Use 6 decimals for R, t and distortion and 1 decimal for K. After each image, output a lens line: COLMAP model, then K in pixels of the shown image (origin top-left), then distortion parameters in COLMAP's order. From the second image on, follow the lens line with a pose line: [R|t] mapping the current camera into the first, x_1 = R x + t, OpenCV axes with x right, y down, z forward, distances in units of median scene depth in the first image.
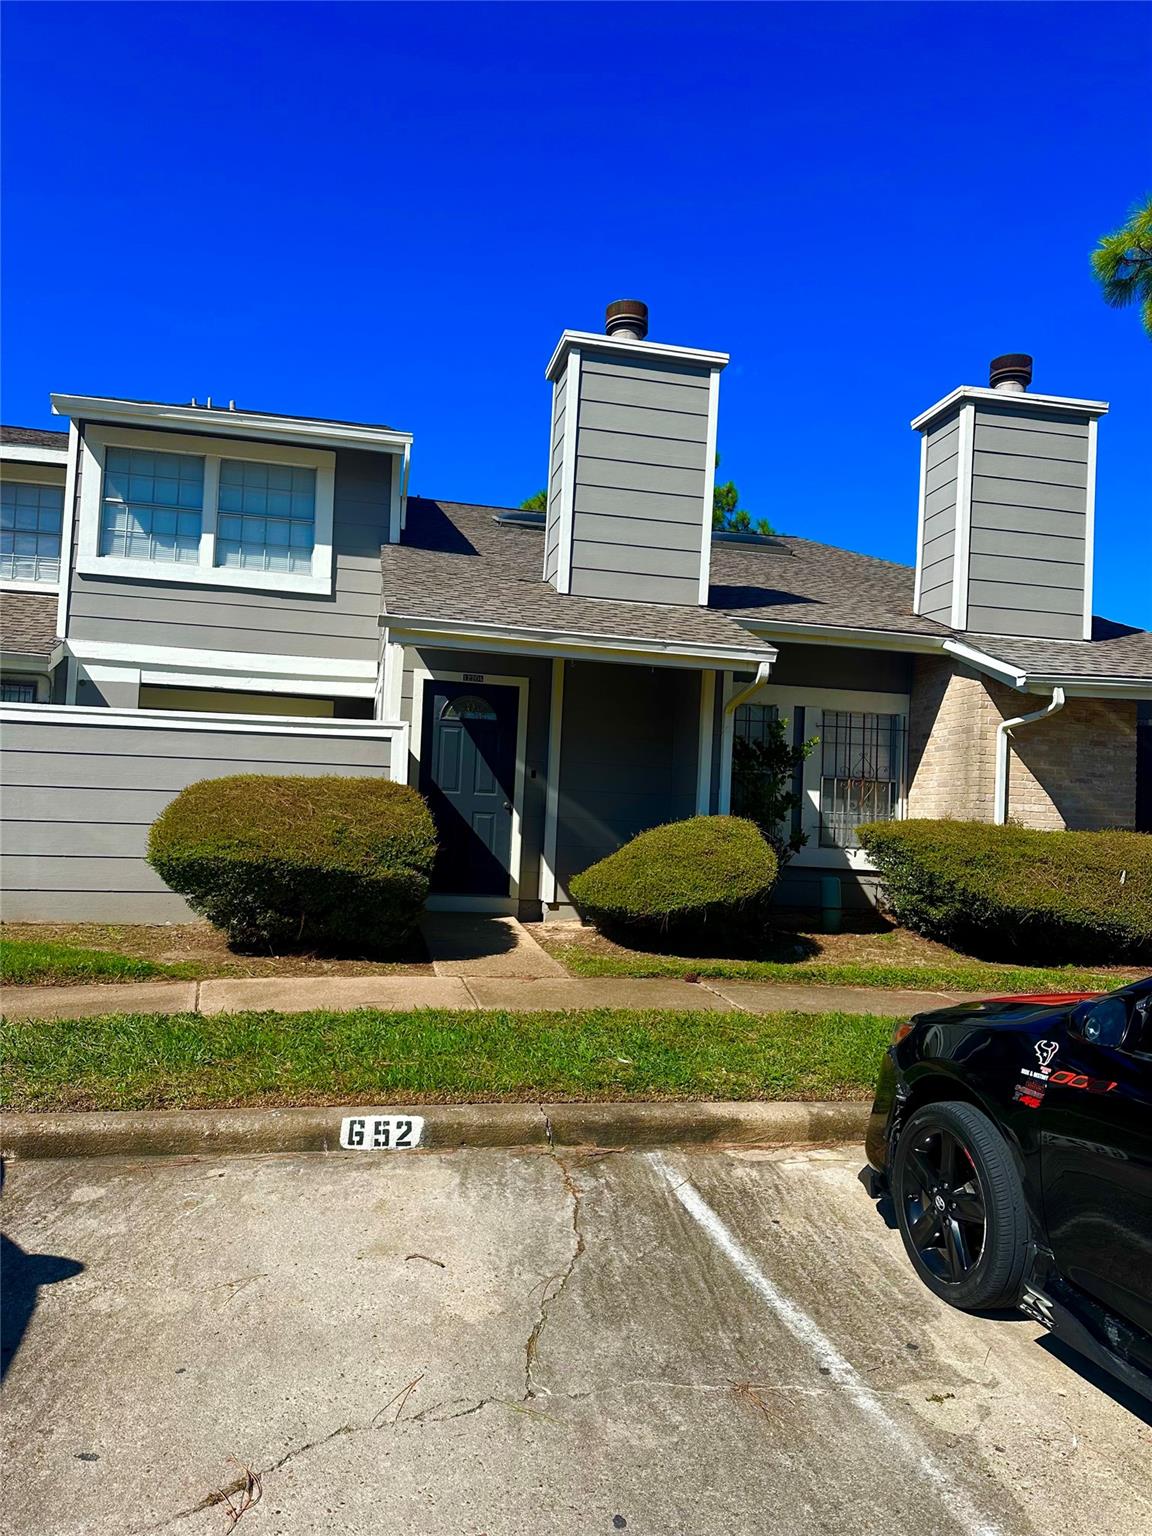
lens RADIAL K [[1065.5, 0, 566.8], [0, 1065.5, 777.2], [0, 0, 1]] dist [0.168851, -0.302675]
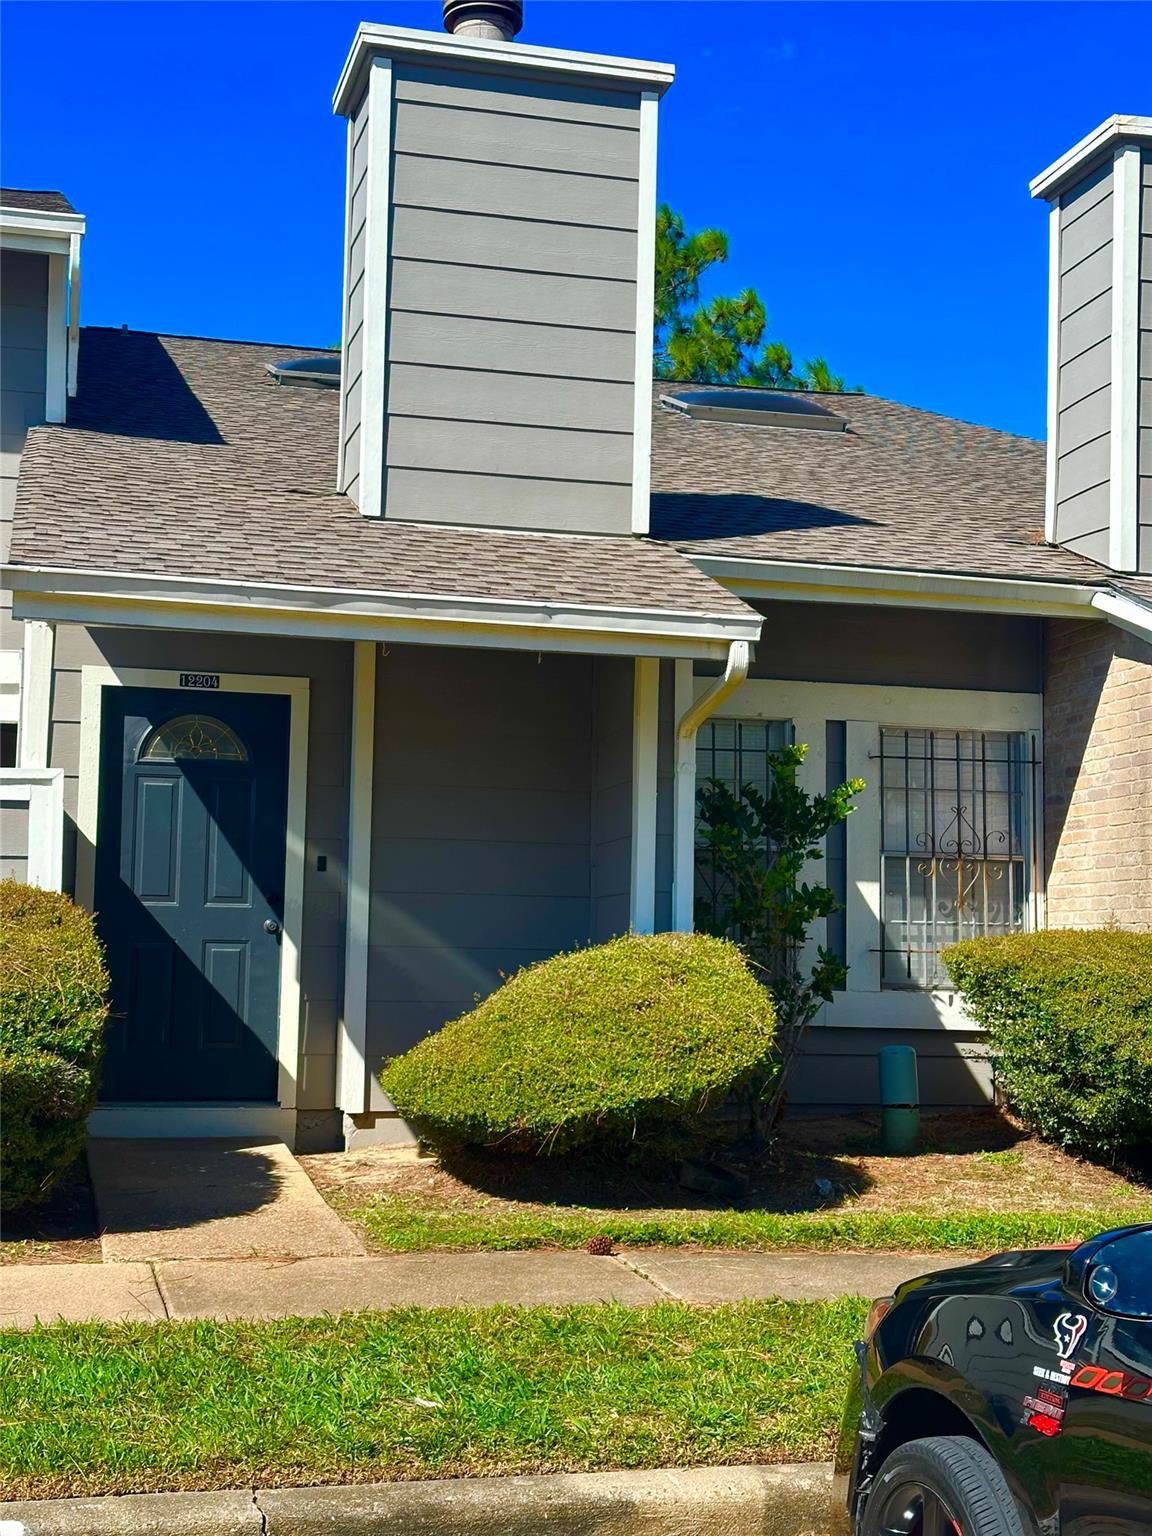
lens RADIAL K [[2136.9, 0, 576.0], [0, 2136.9, 768.0], [0, 0, 1]] dist [0.168677, -0.311890]
pose [[0.998767, -0.024985, 0.042897, 0.049033], [0.026918, 0.998620, -0.045091, 0.000979], [-0.041712, 0.046190, 0.998061, -0.043201]]
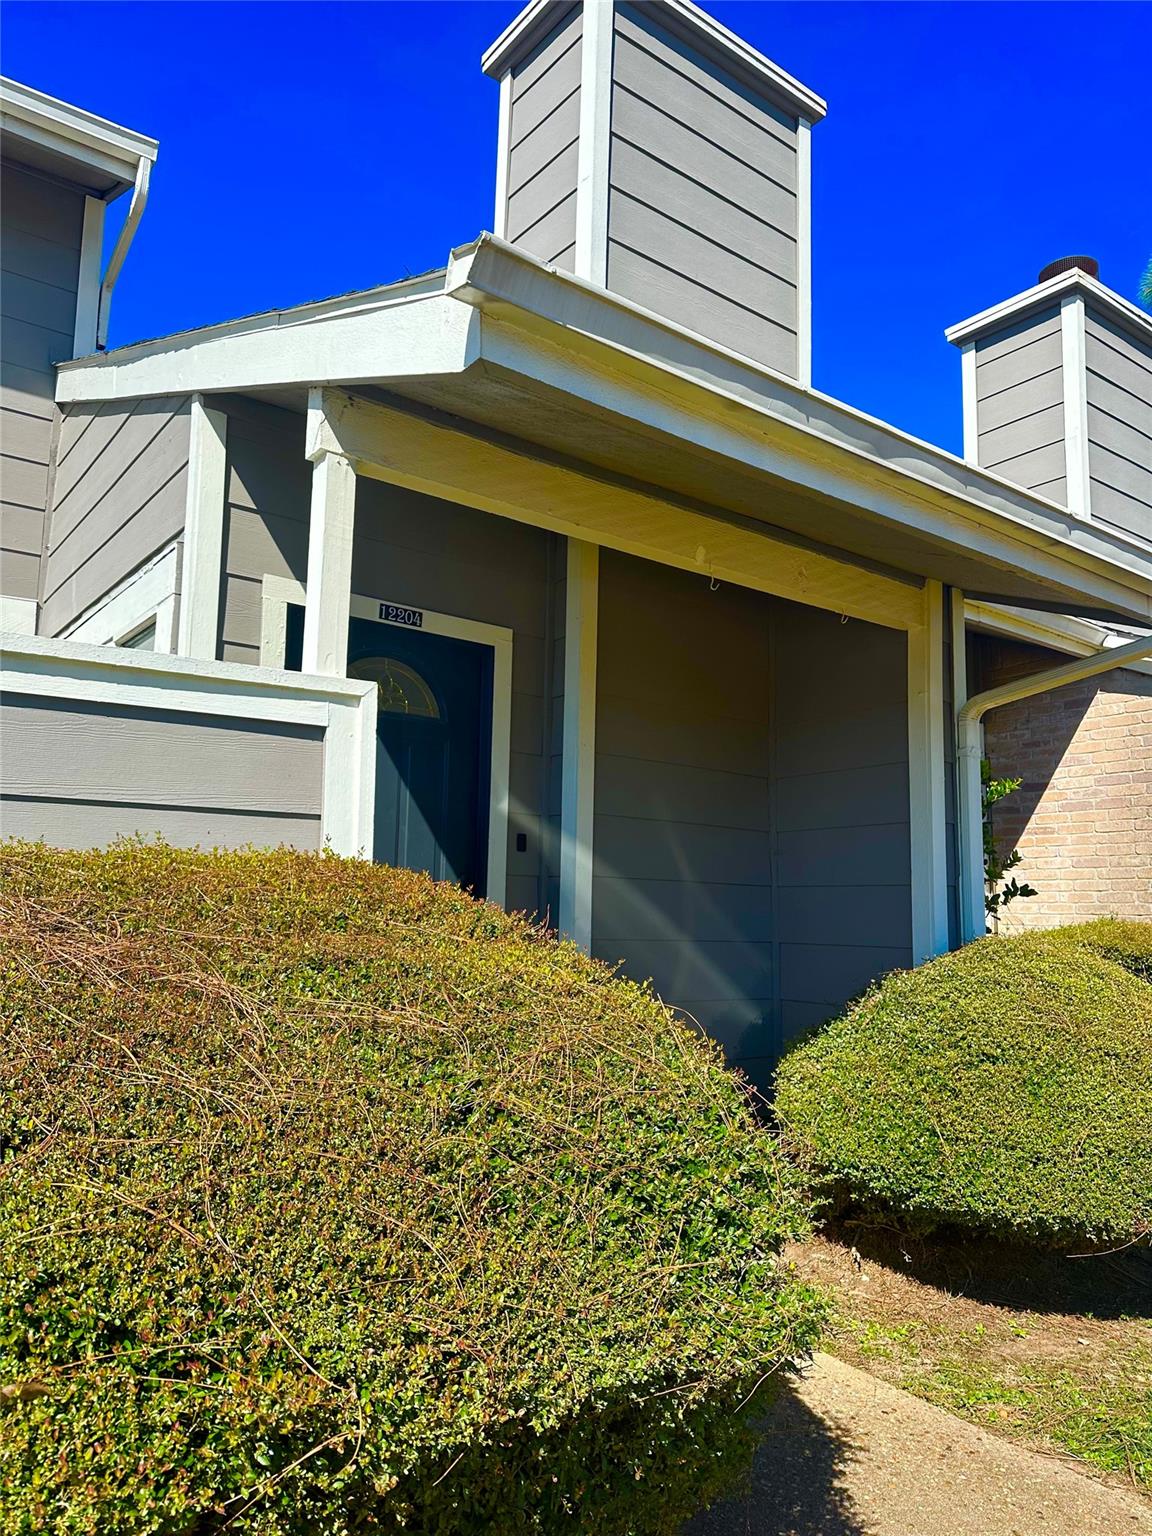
lens RADIAL K [[1061.9, 0, 573.5], [0, 1061.9, 763.0], [0, 0, 1]] dist [0.110998, -0.110662]
pose [[0.901162, 0.038277, 0.431789, -0.209355], [-0.003481, 0.996701, -0.081089, 0.000590], [-0.433468, 0.071572, 0.898322, 0.593652]]
